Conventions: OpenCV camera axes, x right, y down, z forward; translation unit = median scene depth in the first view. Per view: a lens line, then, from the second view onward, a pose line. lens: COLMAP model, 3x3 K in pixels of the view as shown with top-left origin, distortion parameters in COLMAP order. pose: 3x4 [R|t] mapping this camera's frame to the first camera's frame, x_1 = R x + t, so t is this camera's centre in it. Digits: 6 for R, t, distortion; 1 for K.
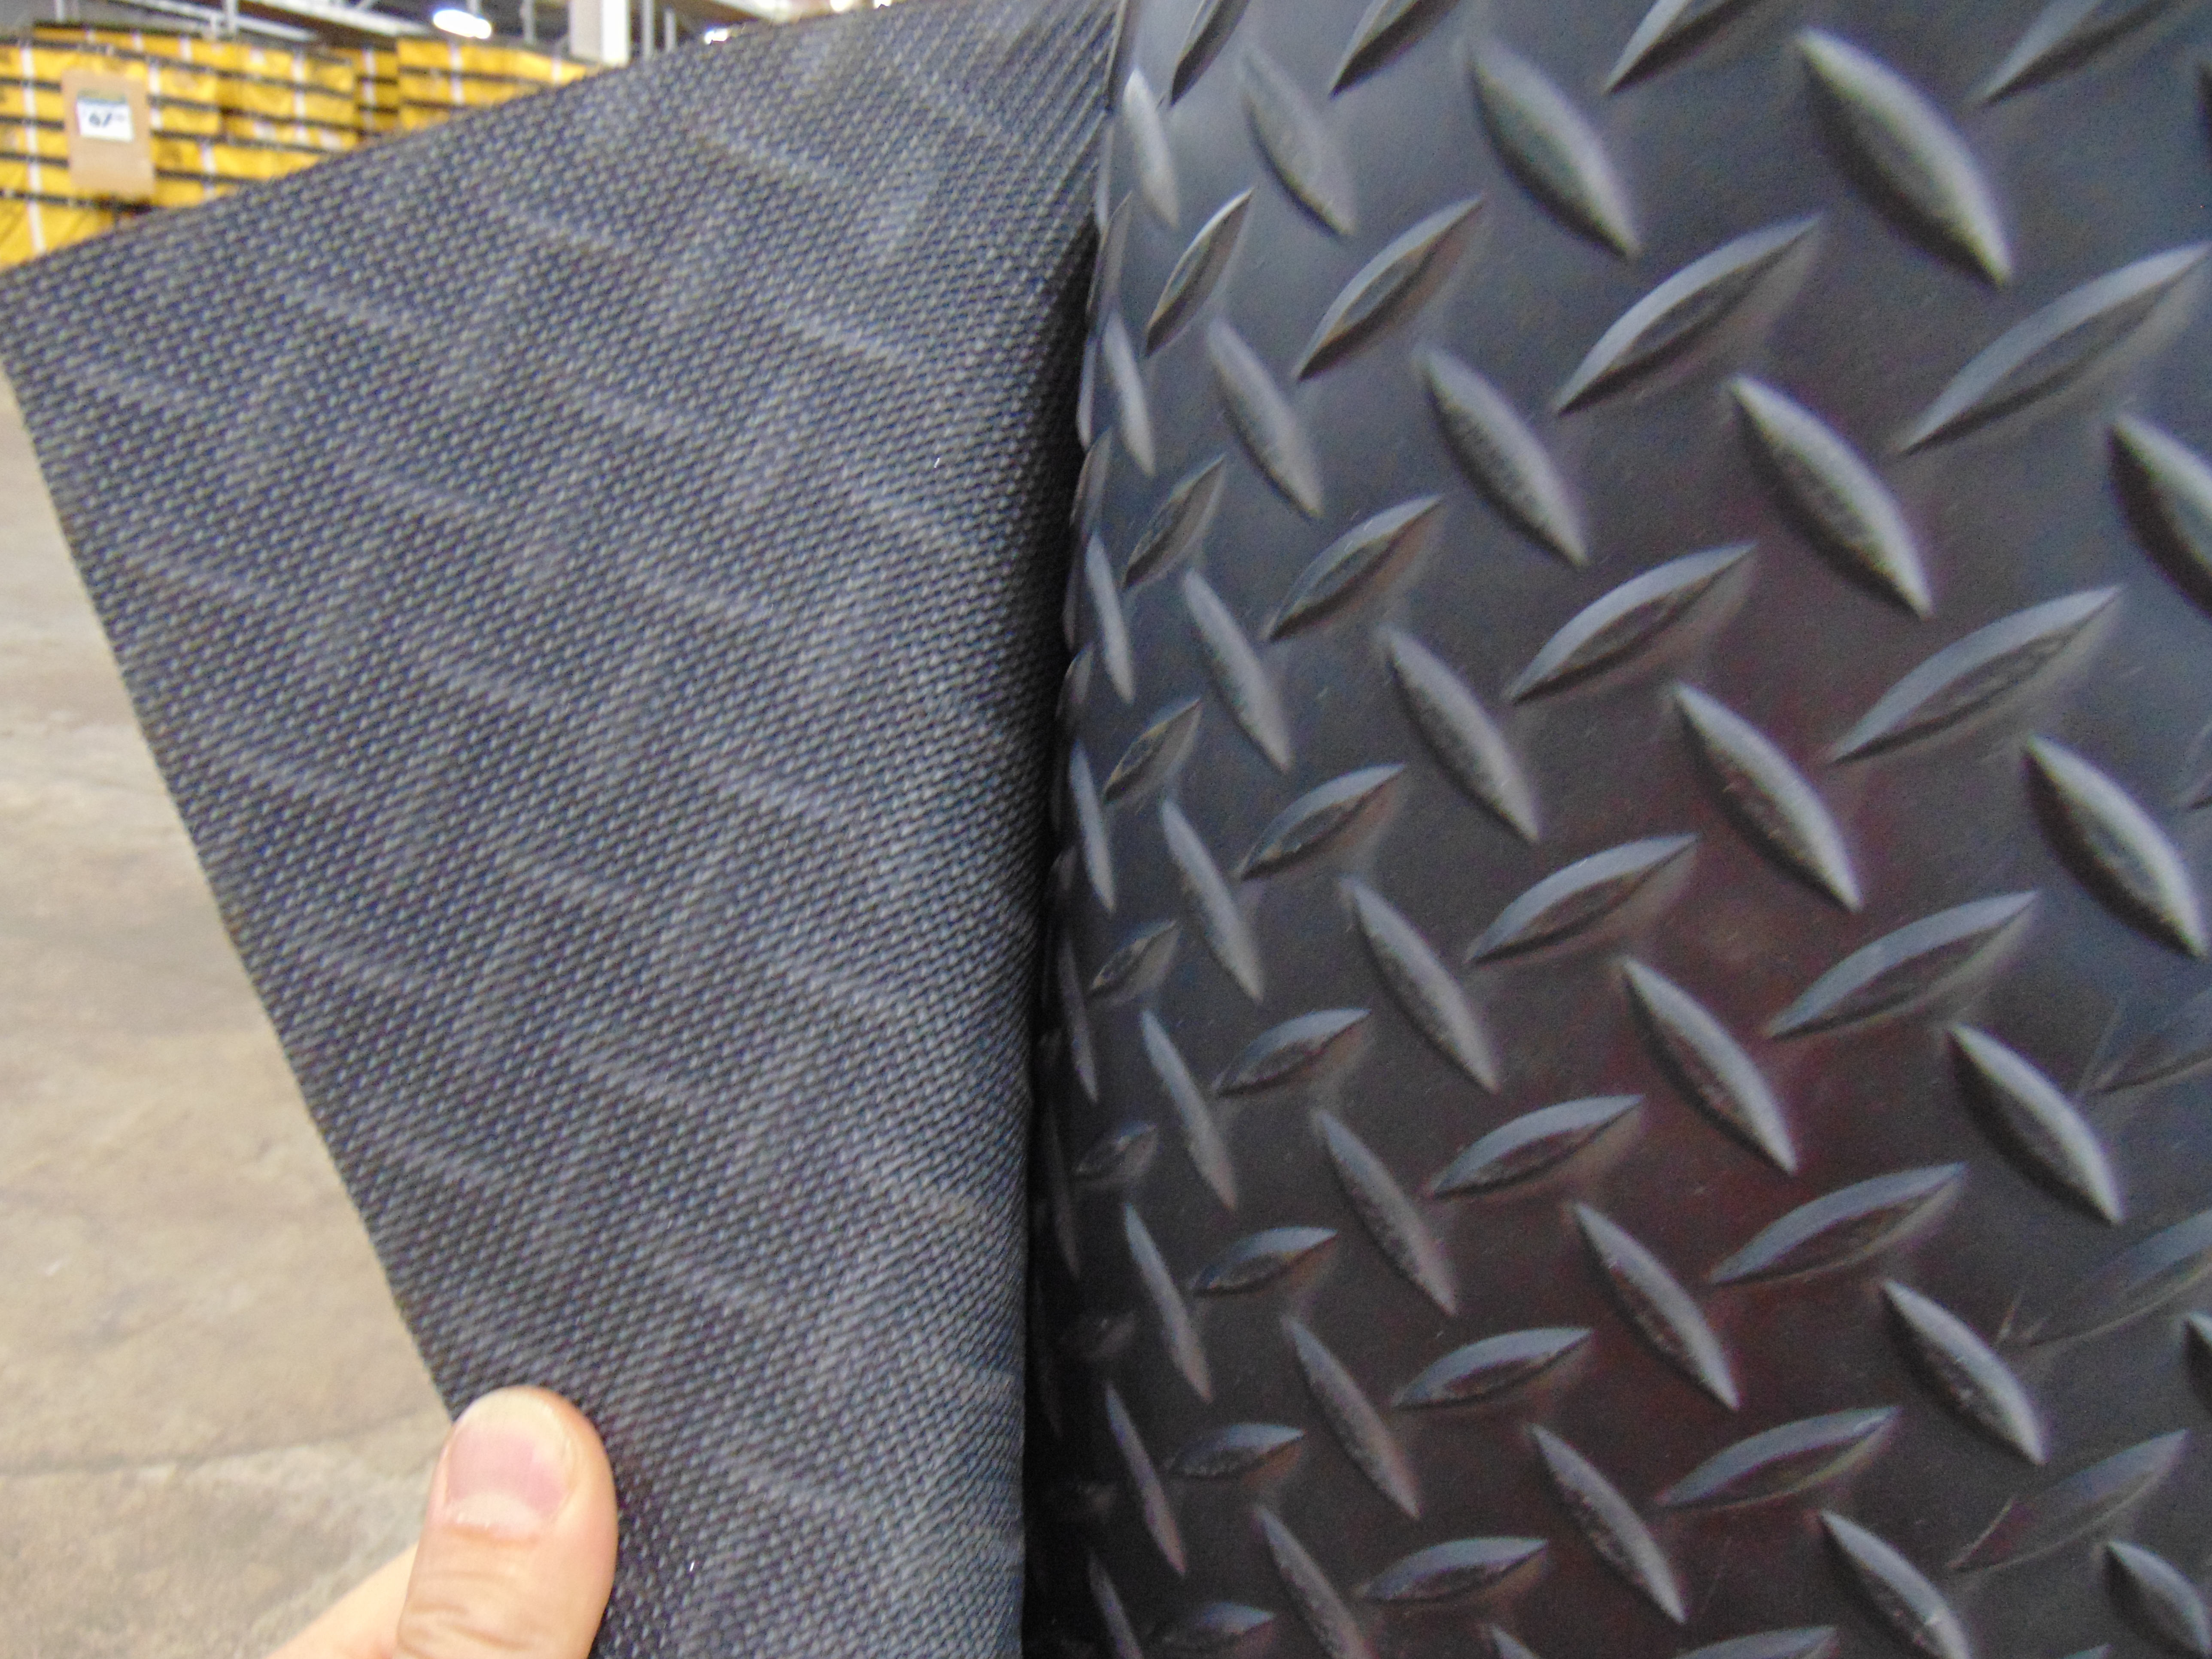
lens RADIAL K [[1645.9, 0, 1106.0], [0, 1645.9, 829.5], [0, 0, 1]] dist [0.000868, 0.007609]
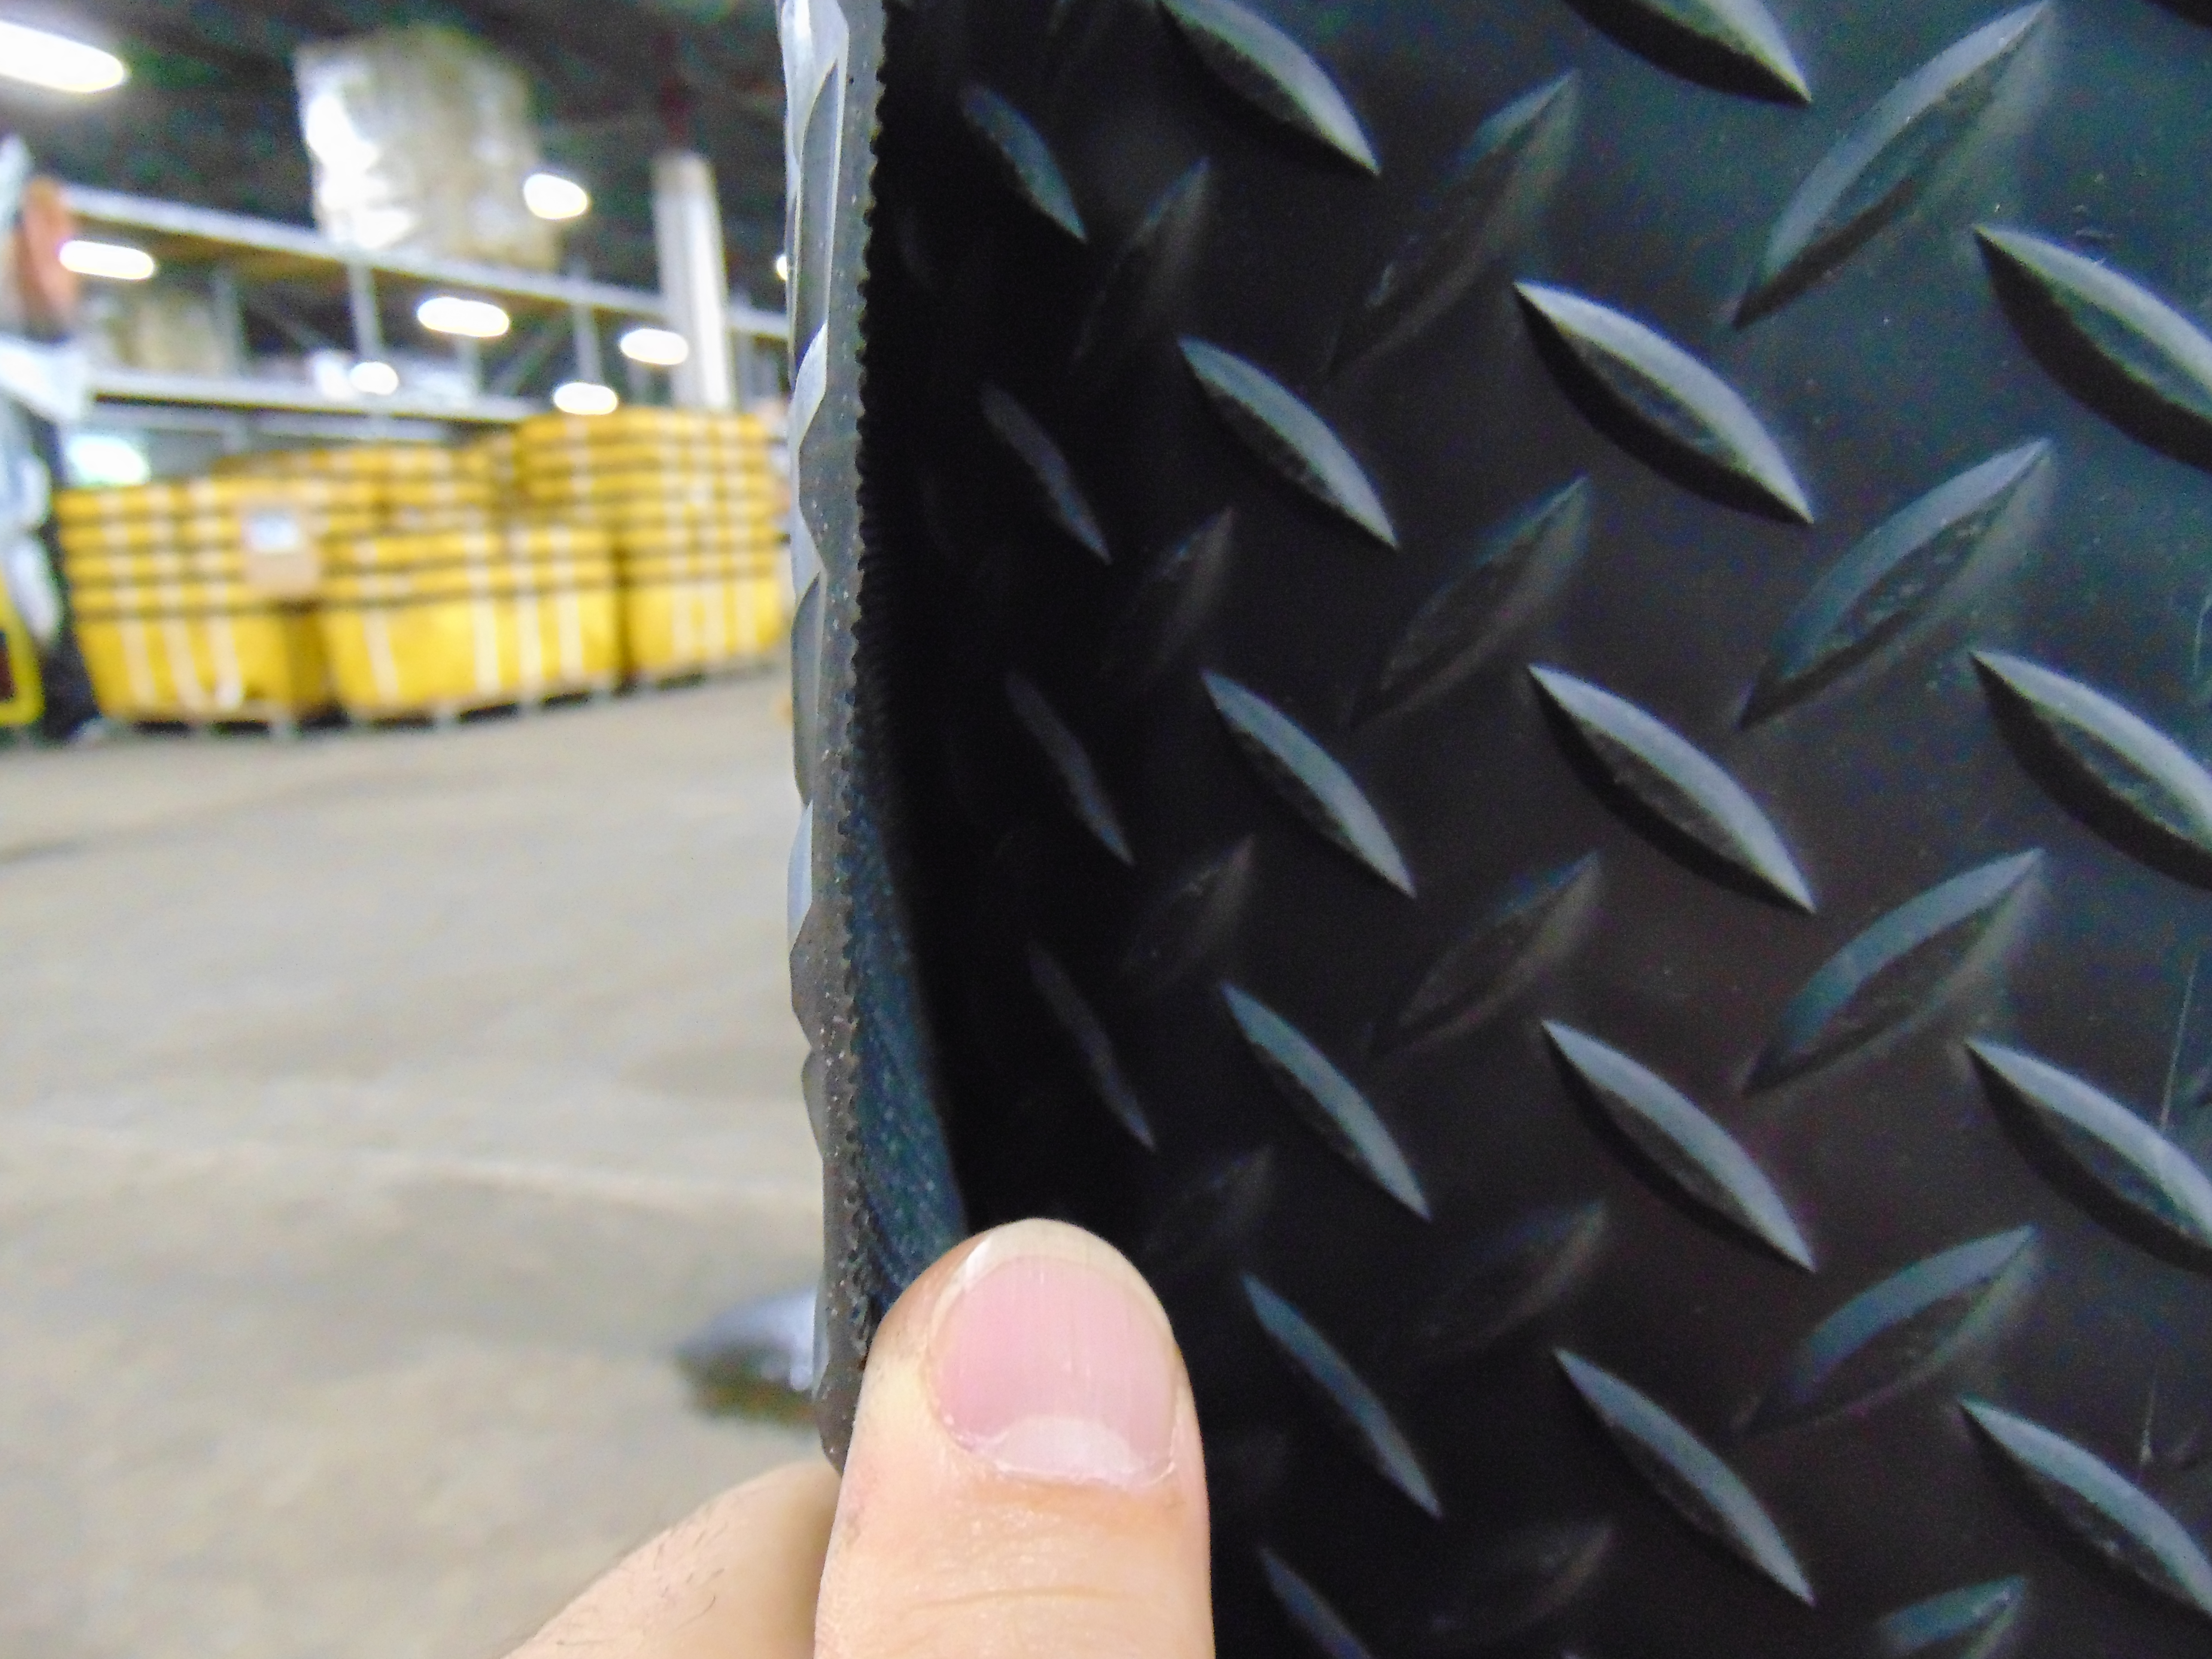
lens RADIAL K [[1645.9, 0, 1106.0], [0, 1645.9, 829.5], [0, 0, 1]] dist [0.000868, 0.007609]
pose [[0.986173, -0.145964, -0.078470, 0.184818], [0.133358, 0.980089, -0.147108, 0.077718], [0.098380, 0.134609, 0.986003, 0.187366]]
